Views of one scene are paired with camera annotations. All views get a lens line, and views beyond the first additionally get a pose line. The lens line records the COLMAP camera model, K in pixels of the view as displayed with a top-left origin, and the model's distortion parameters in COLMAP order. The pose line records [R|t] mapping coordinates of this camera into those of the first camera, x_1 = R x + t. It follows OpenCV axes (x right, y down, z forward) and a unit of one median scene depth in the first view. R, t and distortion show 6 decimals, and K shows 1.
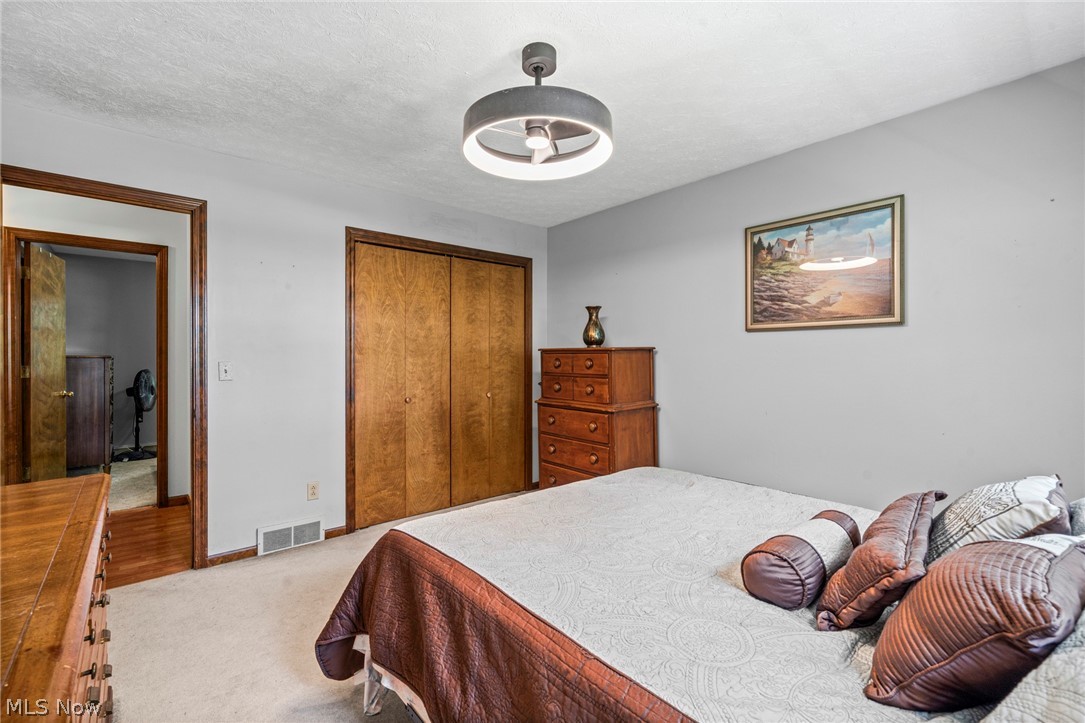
lens RADIAL K [[467.4, 0, 539.8], [0, 467.4, 355.1], [0, 0, 1]] dist [-0.000035, 0.000012]
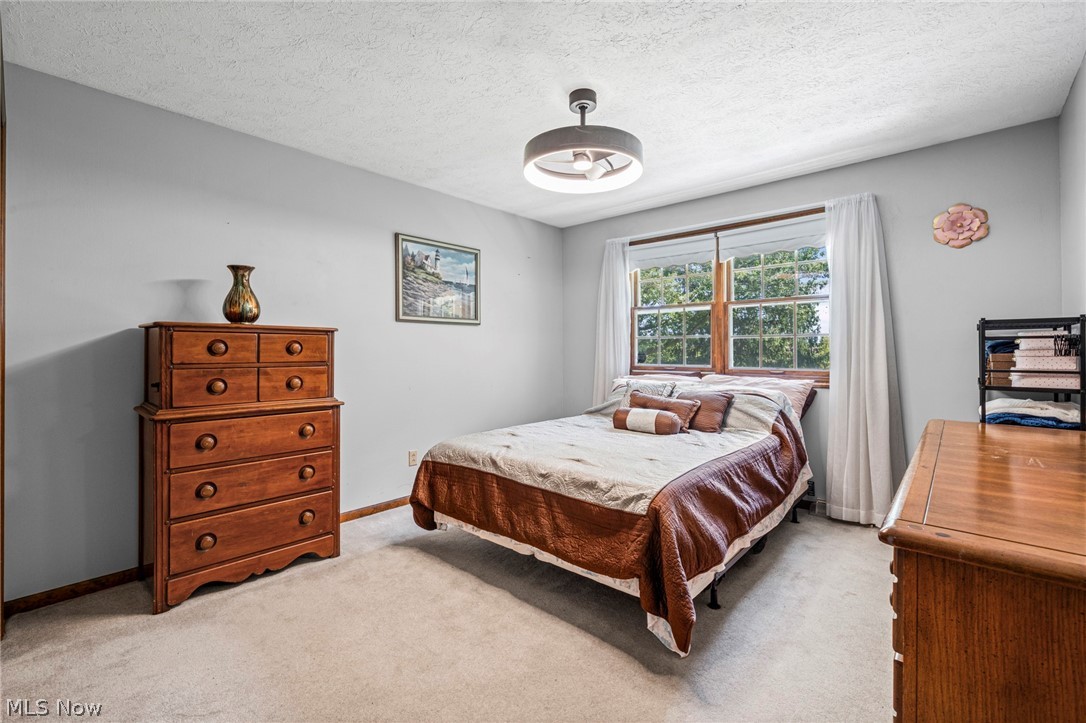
lens RADIAL K [[467.9, 0, 540.3], [0, 467.9, 355.1], [0, 0, 1]] dist [-0.000035, 0.000012]
pose [[-0.131608, -0.006912, 0.991278, -0.796652], [-0.000861, 0.999976, 0.006858, 0.028334], [-0.991301, 0.000049, -0.131611, 0.820680]]
